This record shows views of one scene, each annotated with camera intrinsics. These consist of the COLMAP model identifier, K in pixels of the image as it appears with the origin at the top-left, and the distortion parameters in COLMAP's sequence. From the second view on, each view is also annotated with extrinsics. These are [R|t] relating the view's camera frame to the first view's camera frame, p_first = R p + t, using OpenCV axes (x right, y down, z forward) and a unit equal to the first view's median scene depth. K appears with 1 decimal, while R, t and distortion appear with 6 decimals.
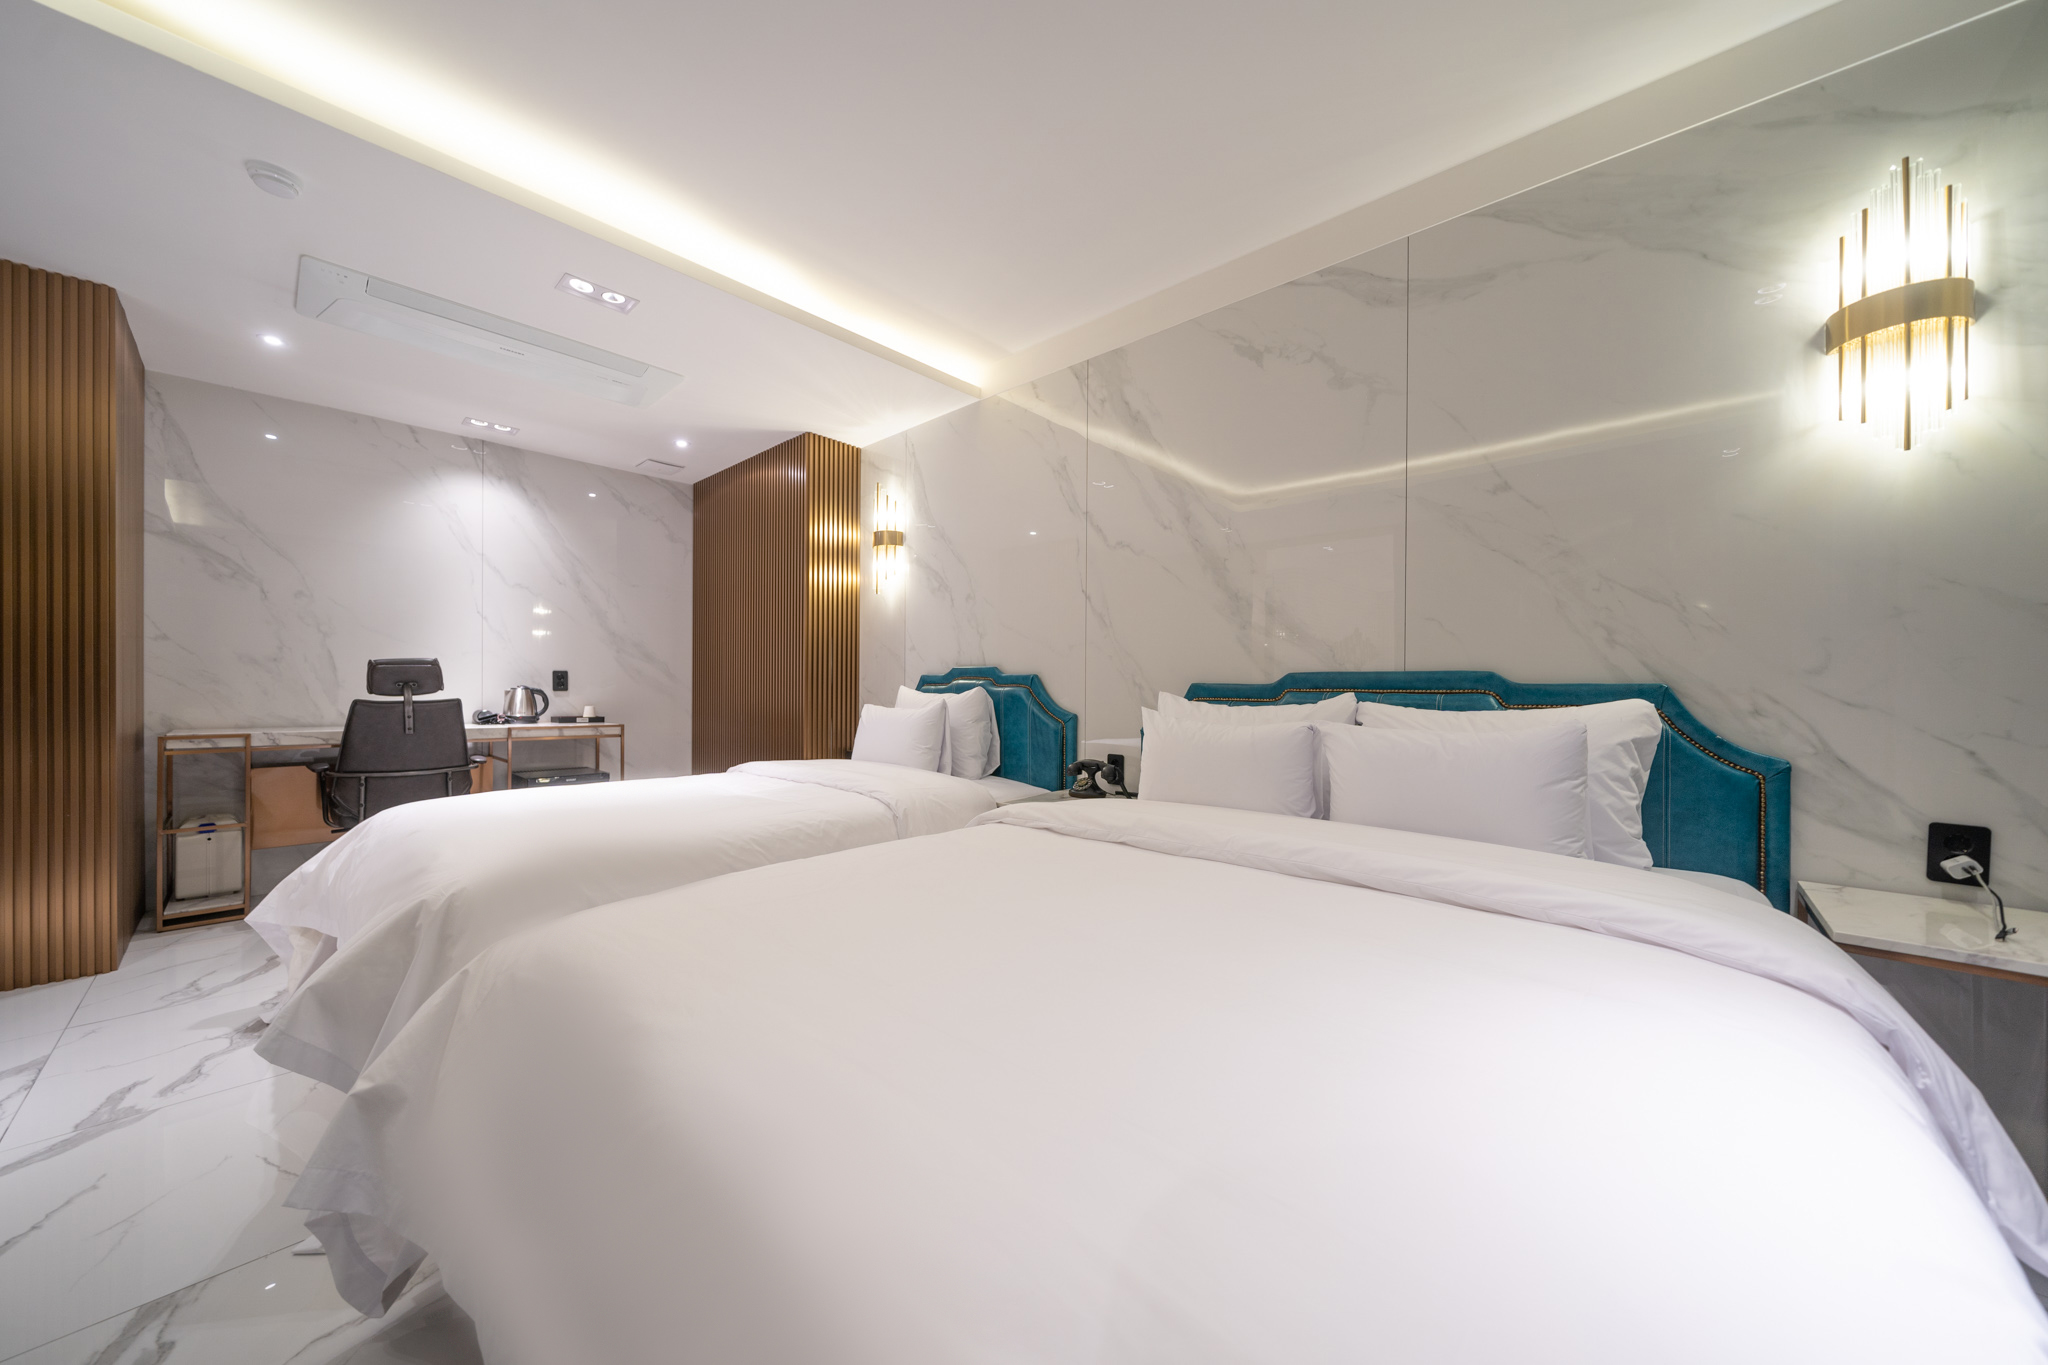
lens RADIAL K [[701.0, 0, 1023.7], [0, 701.0, 691.9], [0, 0, 1]] dist [-0.002810, -0.000093]
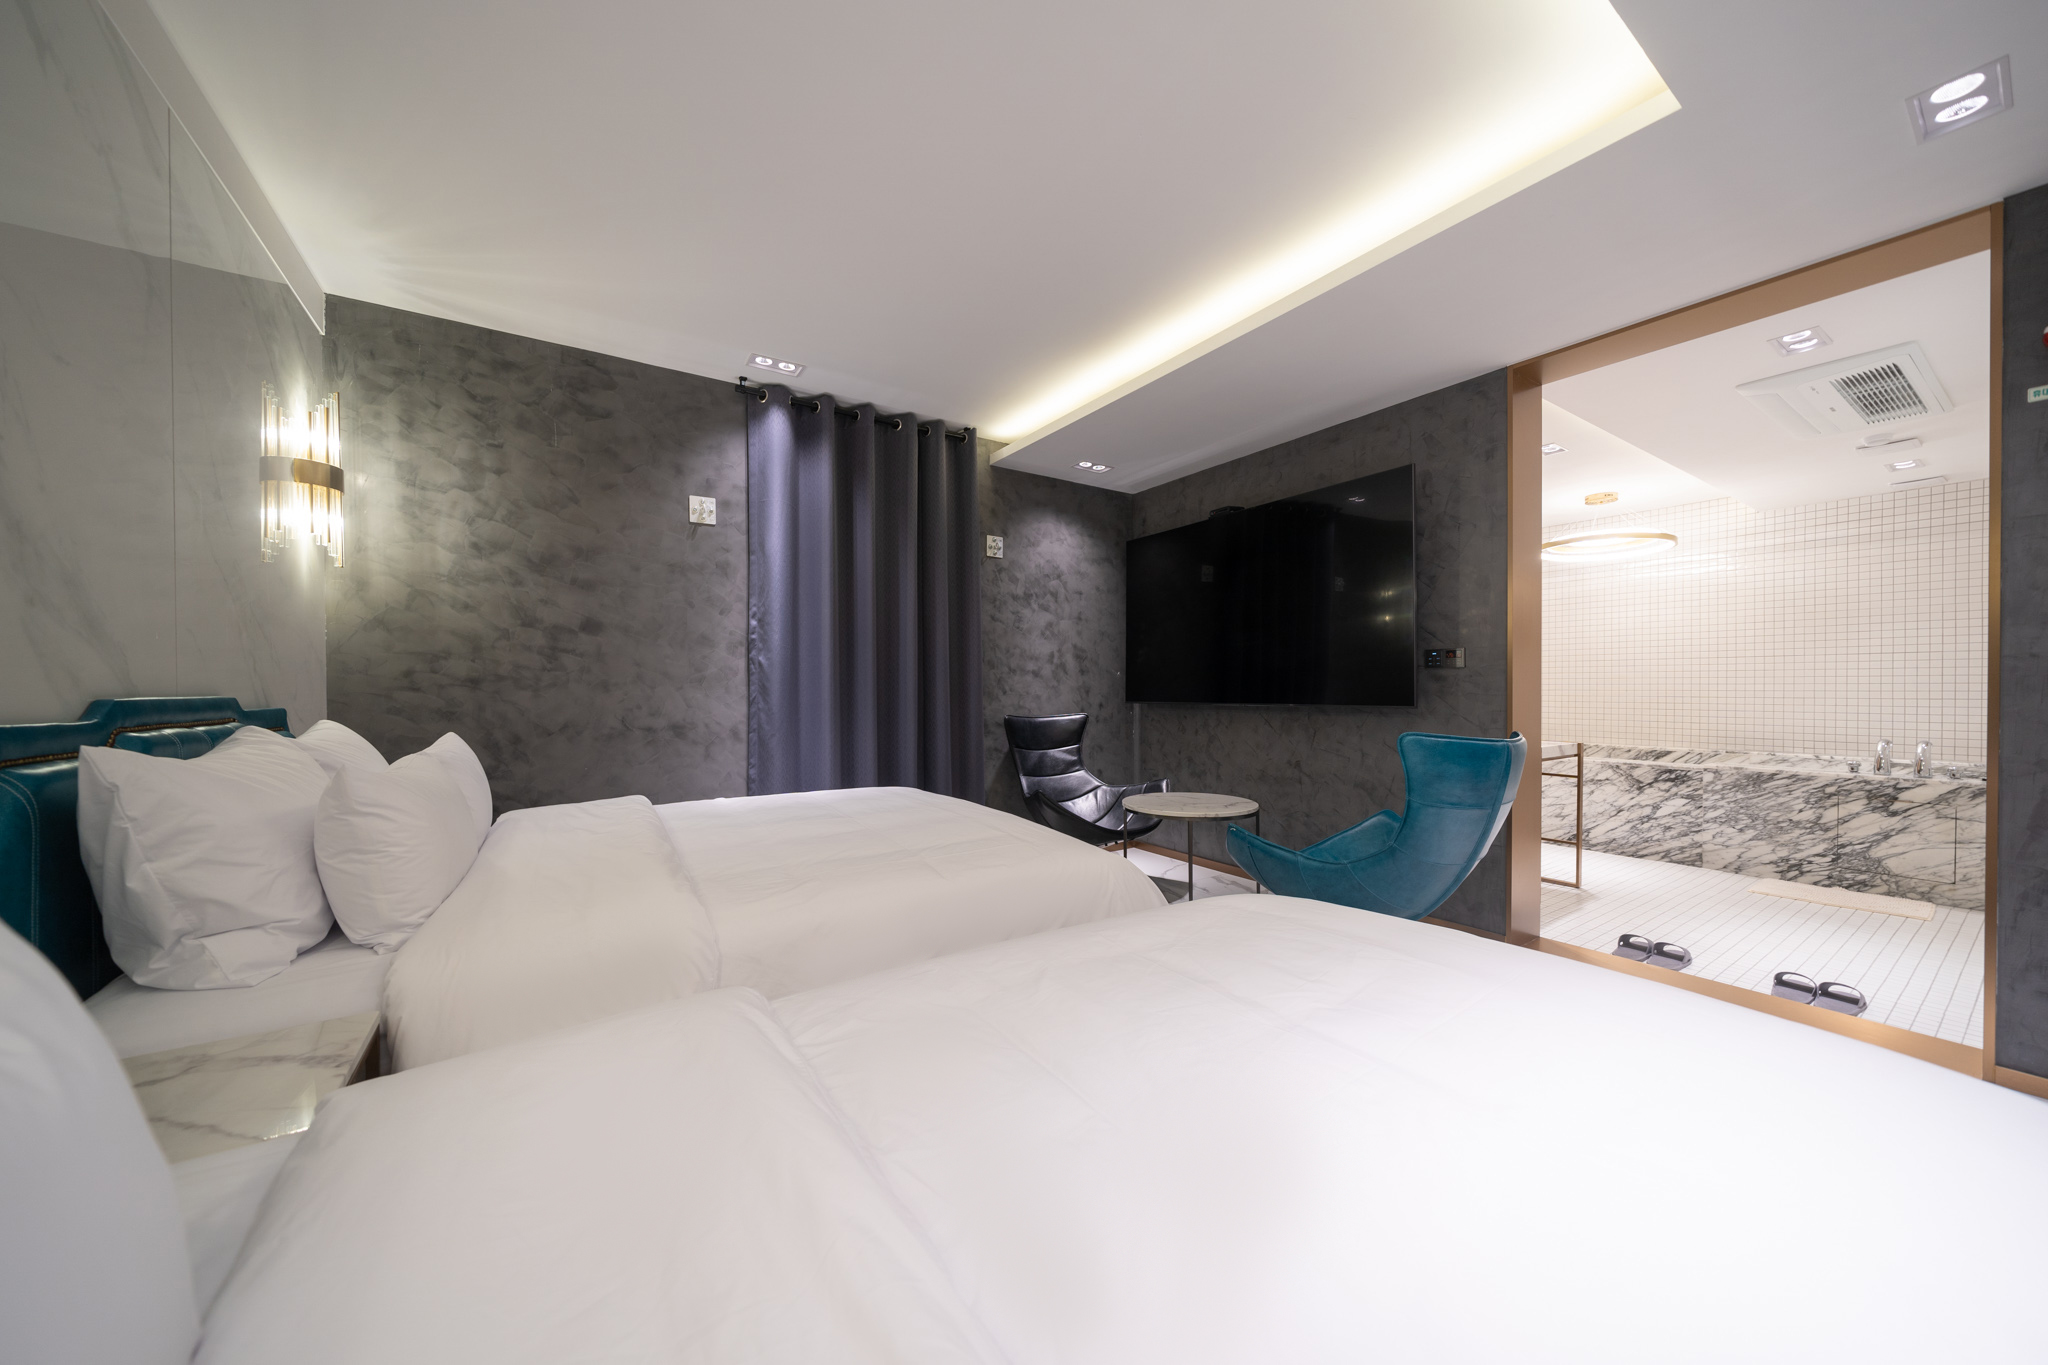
lens RADIAL K [[701.0, 0, 1023.7], [0, 701.0, 691.9], [0, 0, 1]] dist [-0.002810, -0.000093]
pose [[-0.970661, -0.007804, 0.240324, -0.385692], [-0.006120, 0.999951, 0.007754, -0.034305], [-0.240372, 0.006055, -0.970662, 1.150404]]
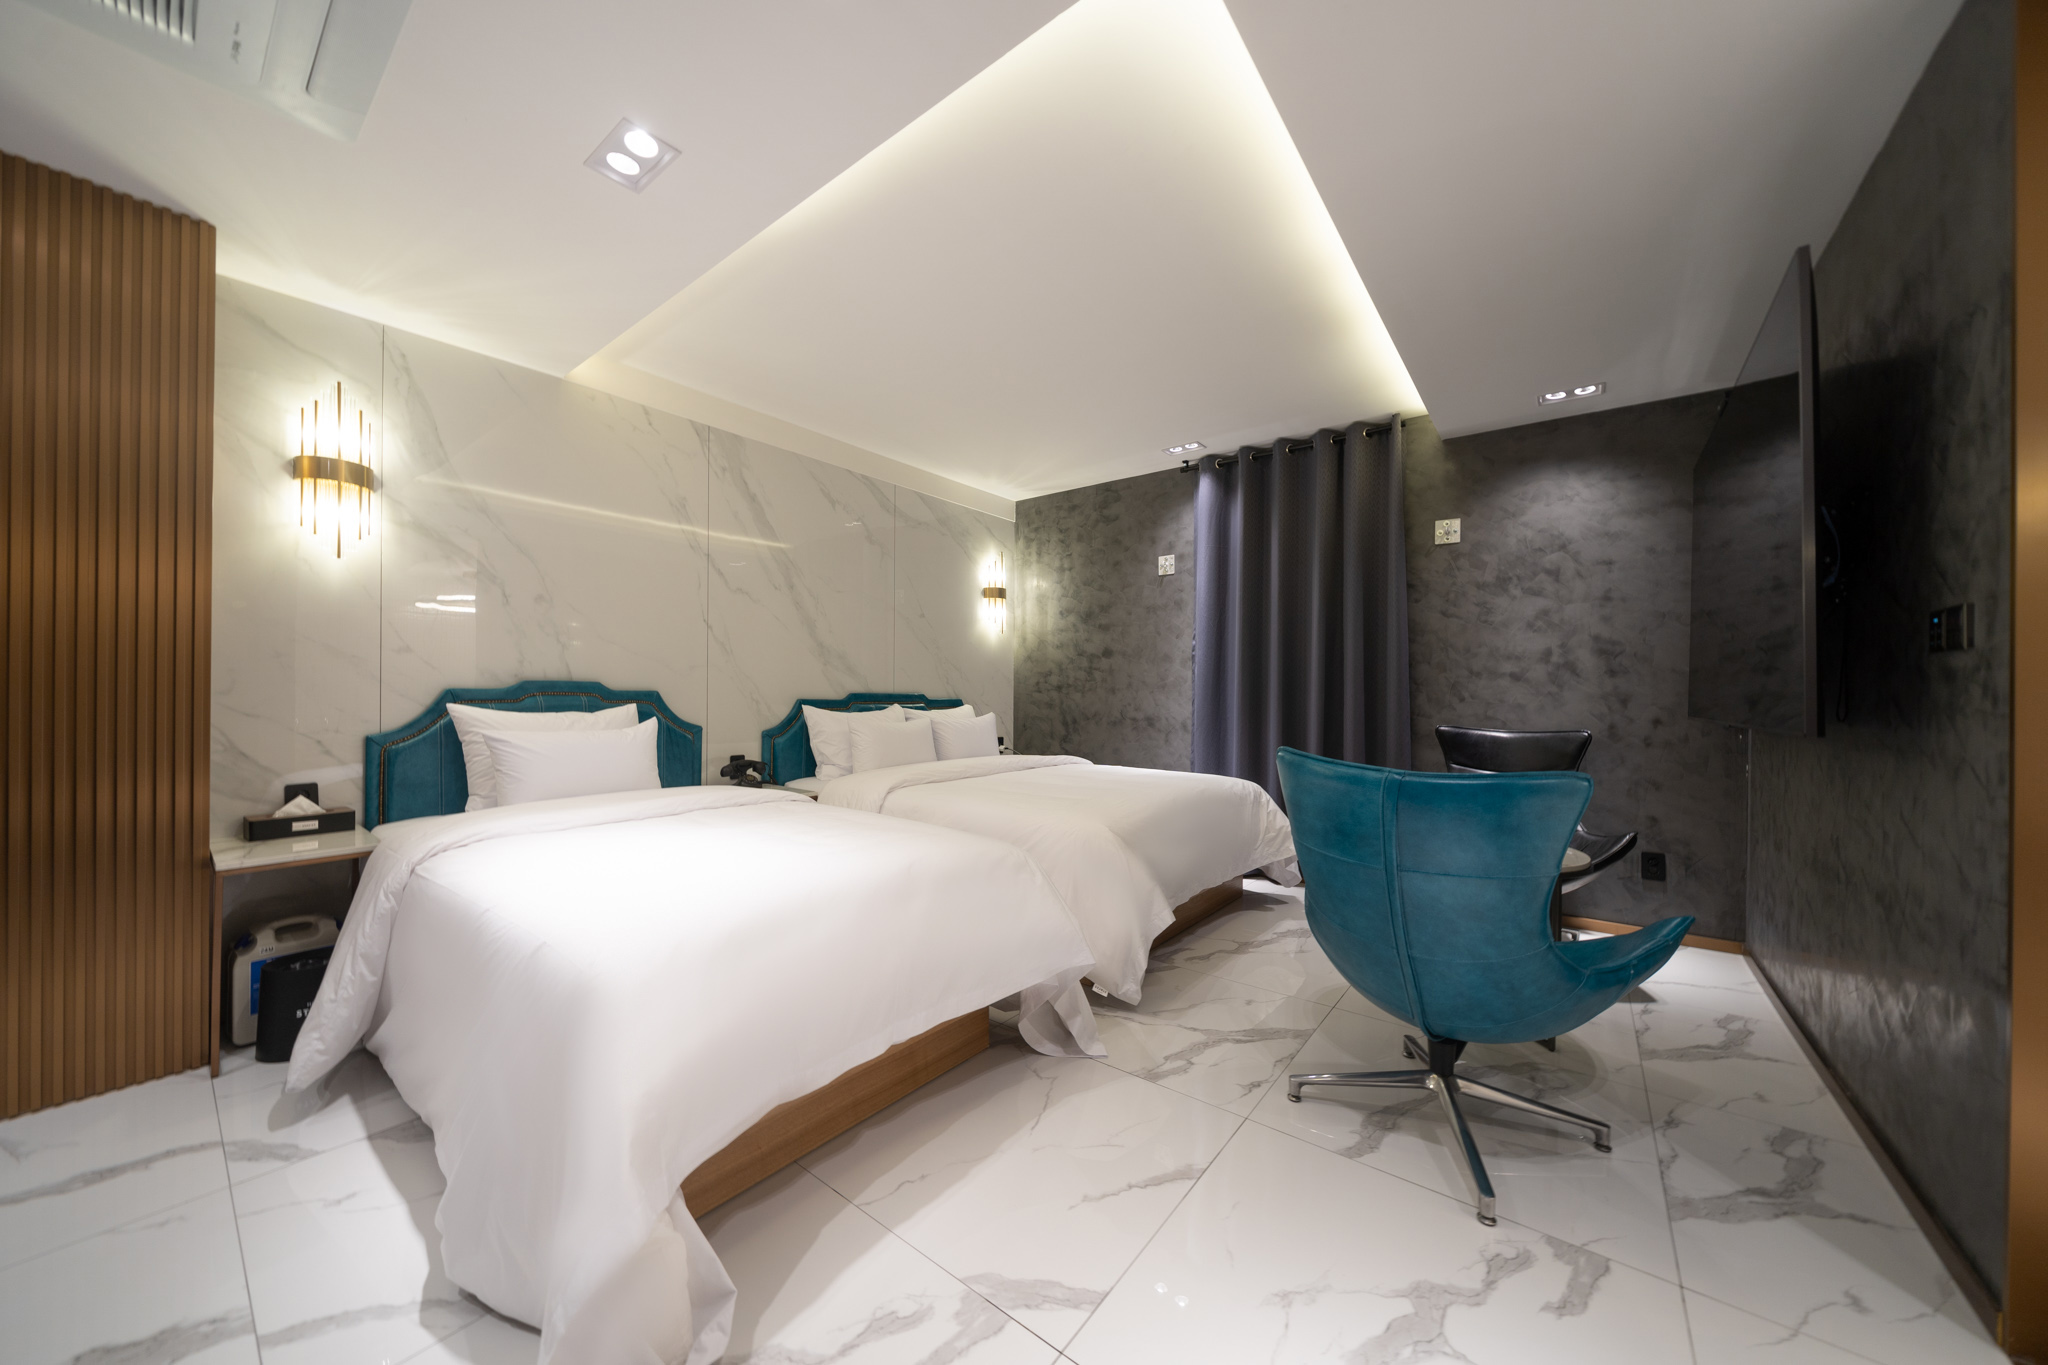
lens RADIAL K [[701.0, 0, 1023.7], [0, 701.0, 691.9], [0, 0, 1]] dist [-0.002810, -0.000093]
pose [[-0.076513, -0.009088, 0.997027, -1.203065], [-0.007356, 0.999936, 0.008550, -0.040547], [-0.997041, -0.006680, -0.076575, 0.591293]]
